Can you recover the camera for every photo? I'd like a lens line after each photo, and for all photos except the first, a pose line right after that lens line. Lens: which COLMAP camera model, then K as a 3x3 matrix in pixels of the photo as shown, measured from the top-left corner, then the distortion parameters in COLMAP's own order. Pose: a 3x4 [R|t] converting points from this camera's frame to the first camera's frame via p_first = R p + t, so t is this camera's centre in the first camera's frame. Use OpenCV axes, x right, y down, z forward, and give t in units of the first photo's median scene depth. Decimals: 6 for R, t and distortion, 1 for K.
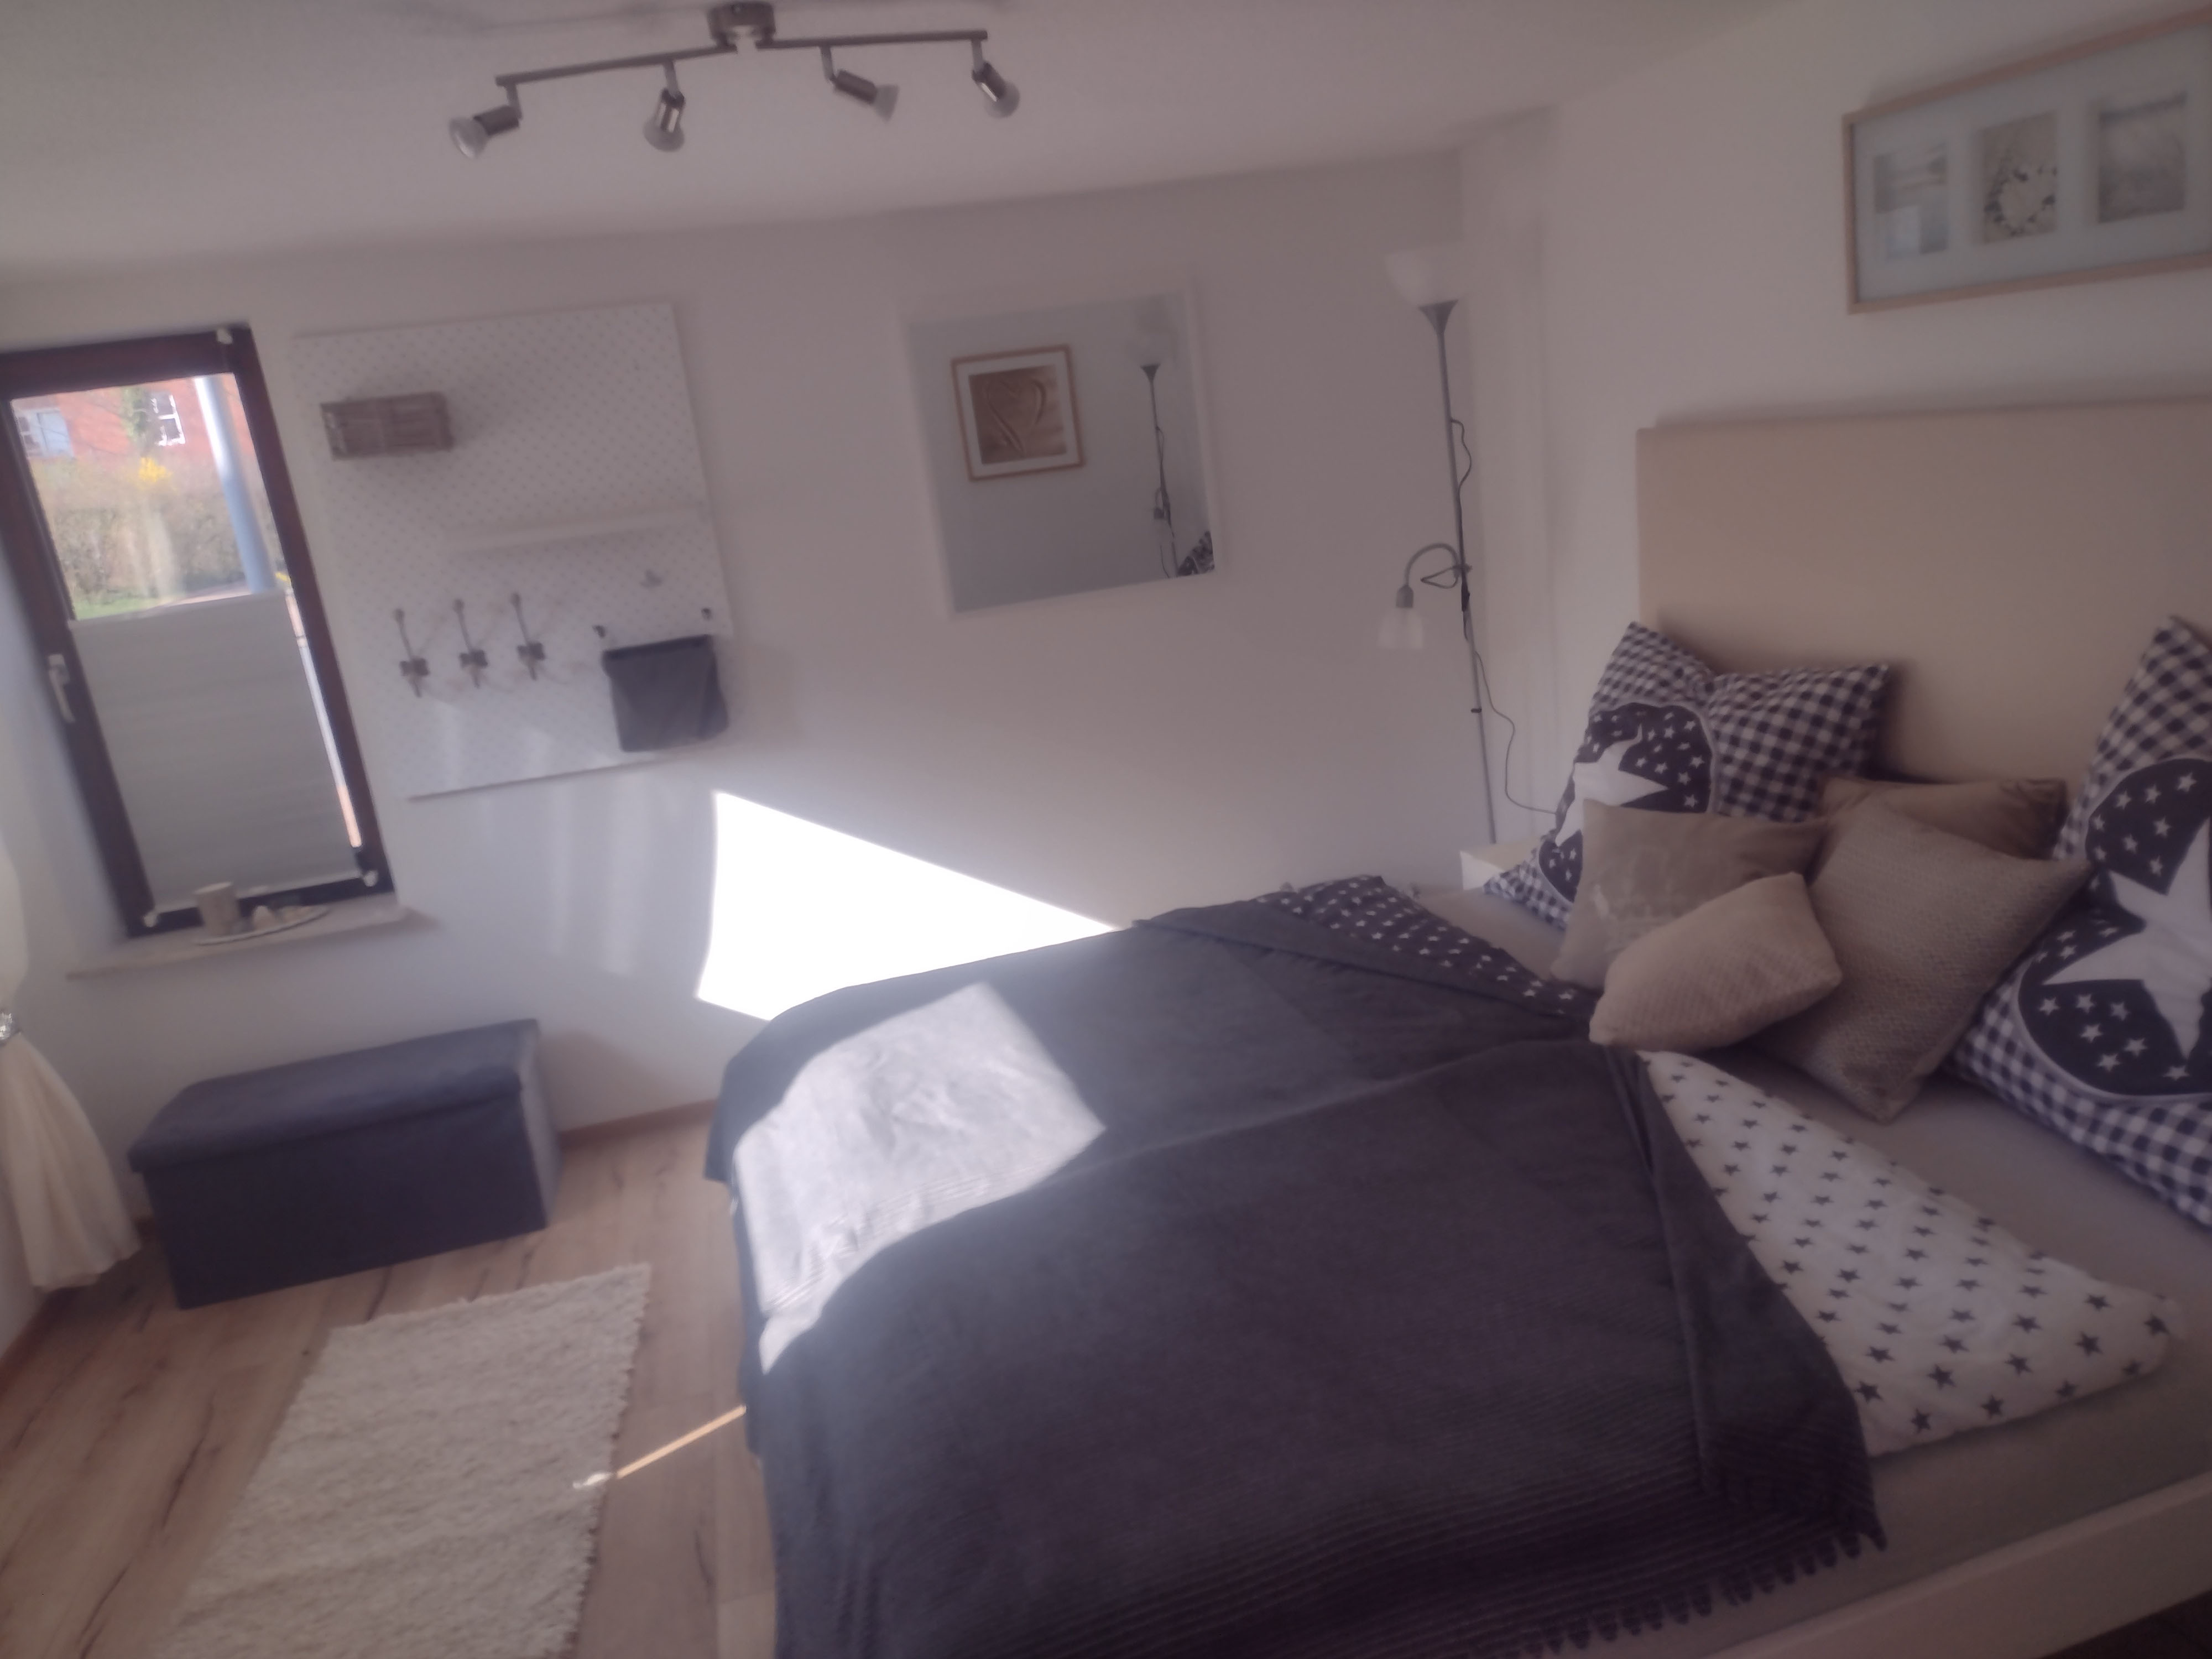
lens RADIAL K [[1663.7, 0, 1092.9], [0, 1663.7, 849.5], [0, 0, 1]] dist [0.073245, -0.066509]
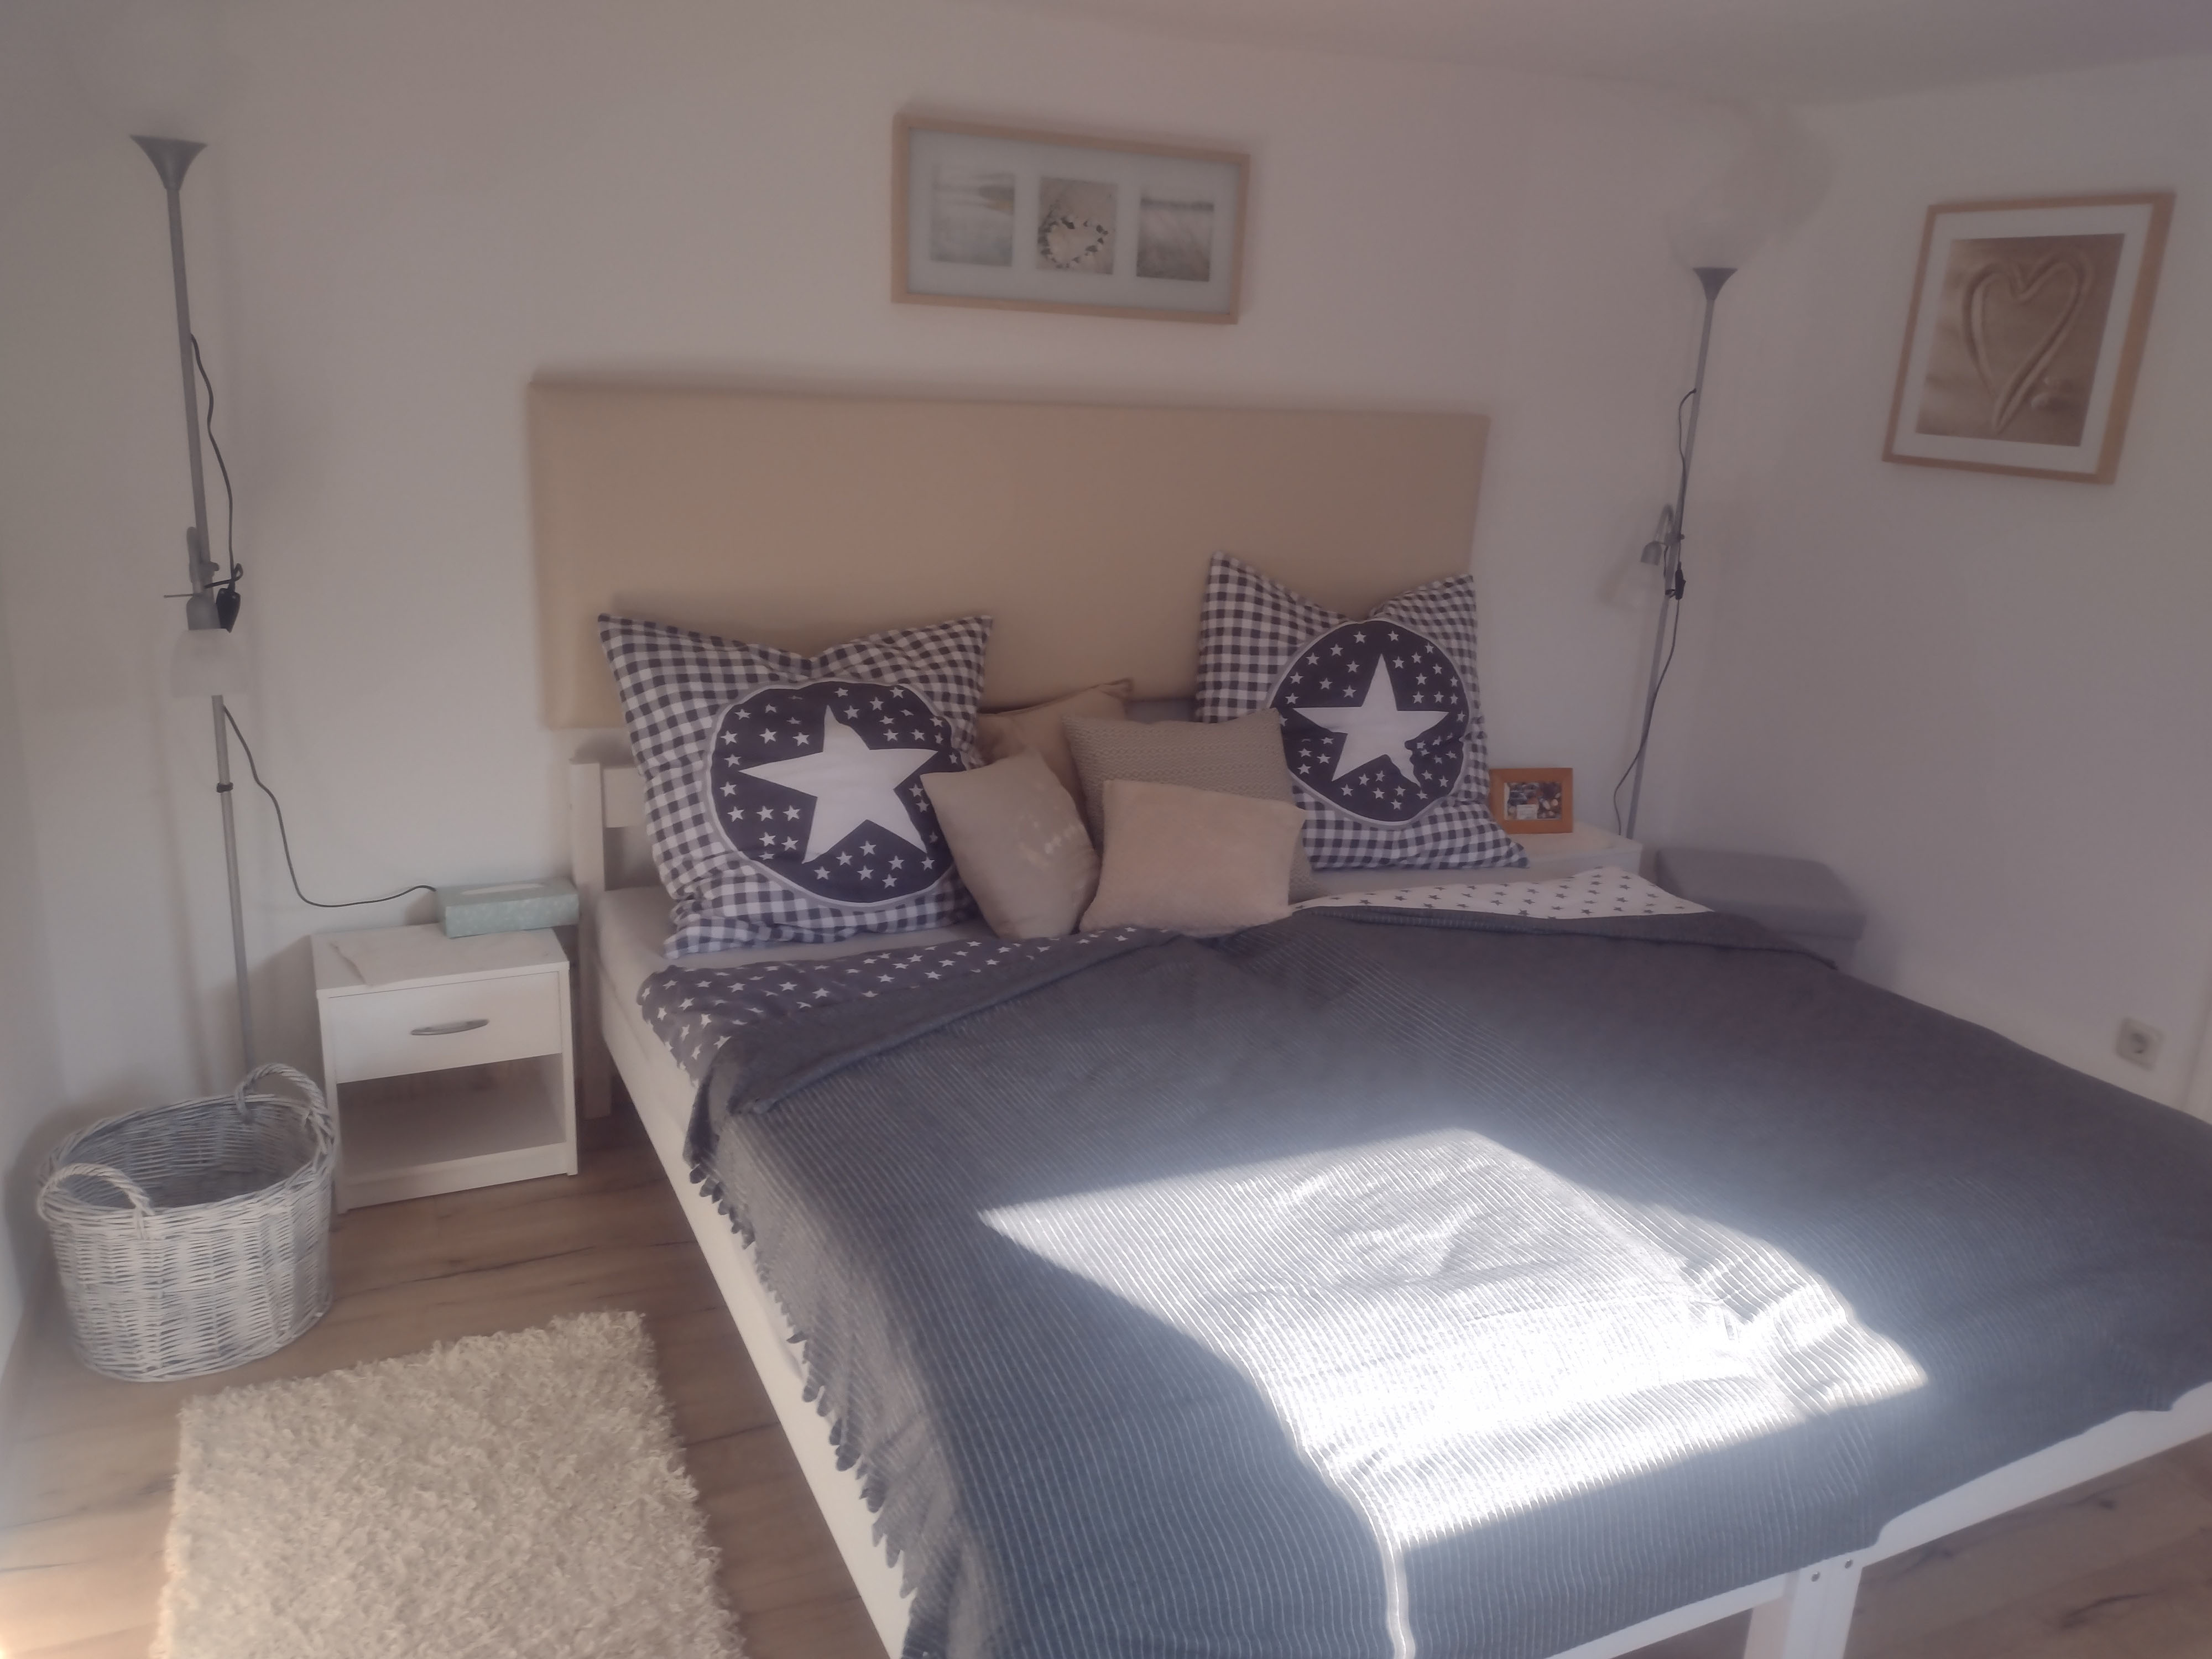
lens RADIAL K [[1663.7, 0, 1088.7], [0, 1663.7, 881.0], [0, 0, 1]] dist [0.073245, -0.066509]
pose [[-0.191794, -0.174992, 0.965708, -0.780901], [0.225732, 0.949730, 0.216928, -0.189189], [-0.955123, 0.259597, -0.142652, 1.275883]]
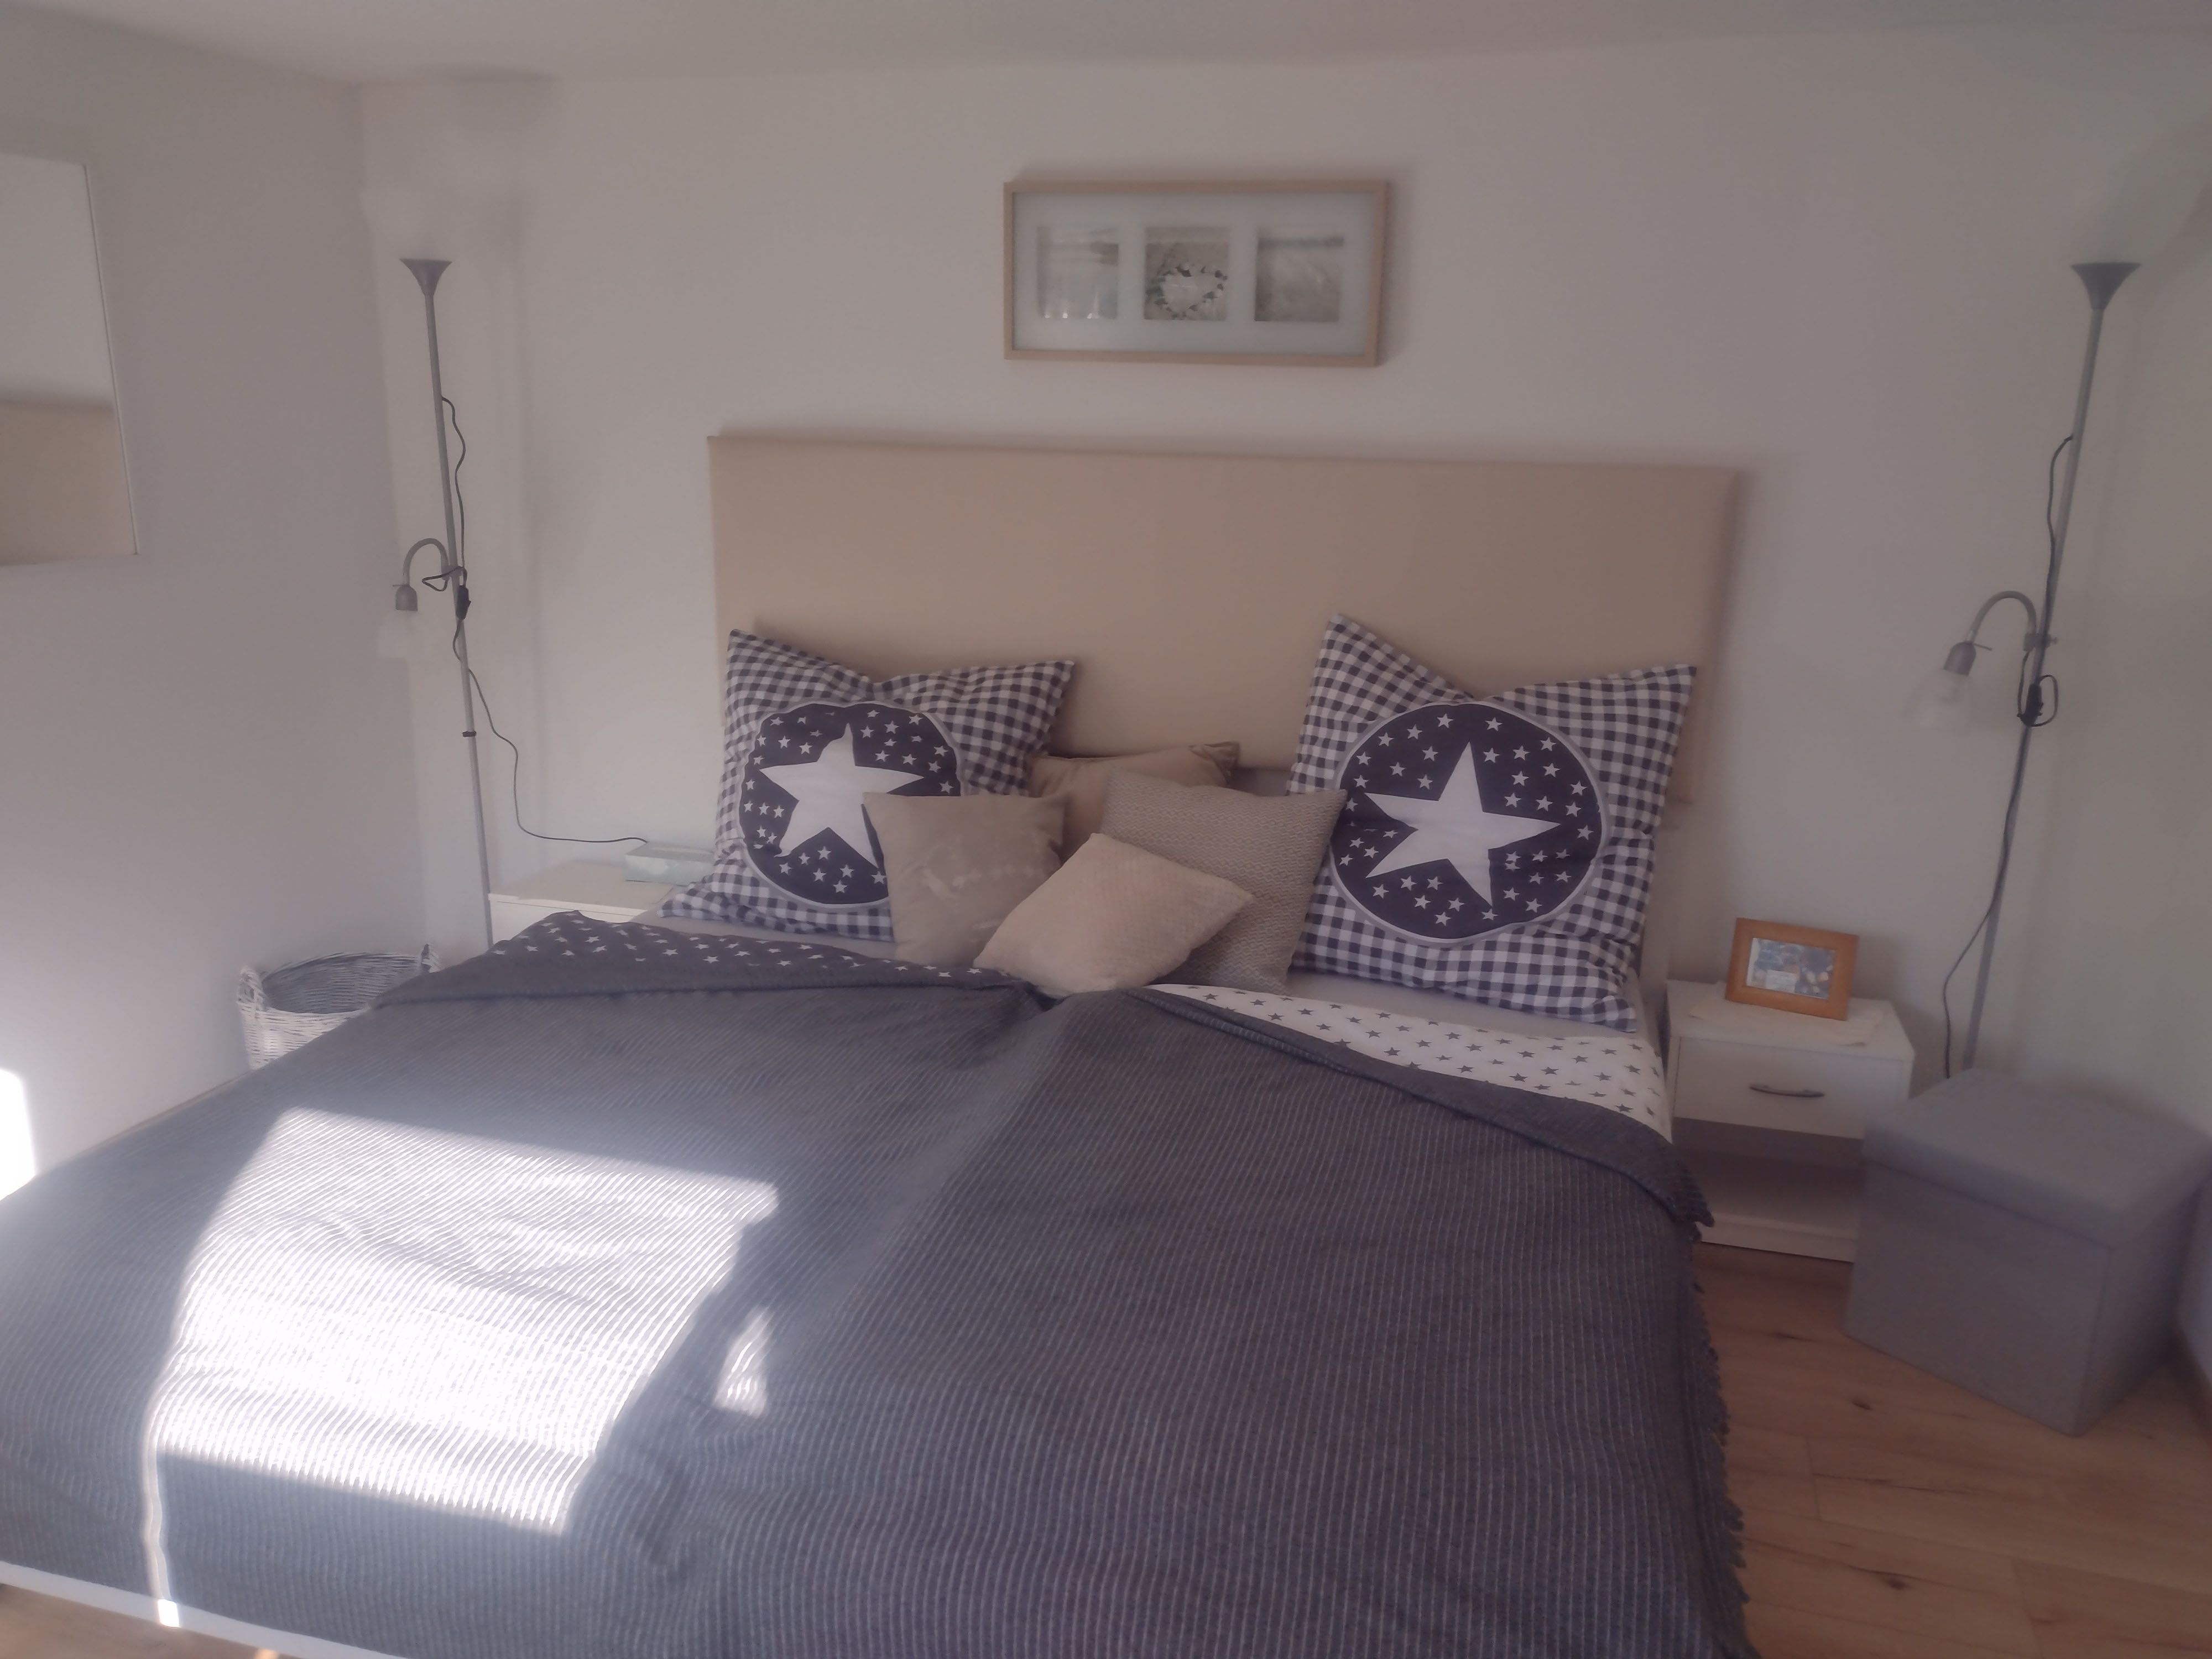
lens RADIAL K [[1663.7, 0, 1081.4], [0, 1663.7, 900.5], [0, 0, 1]] dist [0.073245, -0.066509]
pose [[0.497678, -0.106117, 0.860846, -0.624334], [0.126420, 0.990764, 0.049046, 0.002526], [-0.858099, 0.084419, 0.506497, 0.453534]]
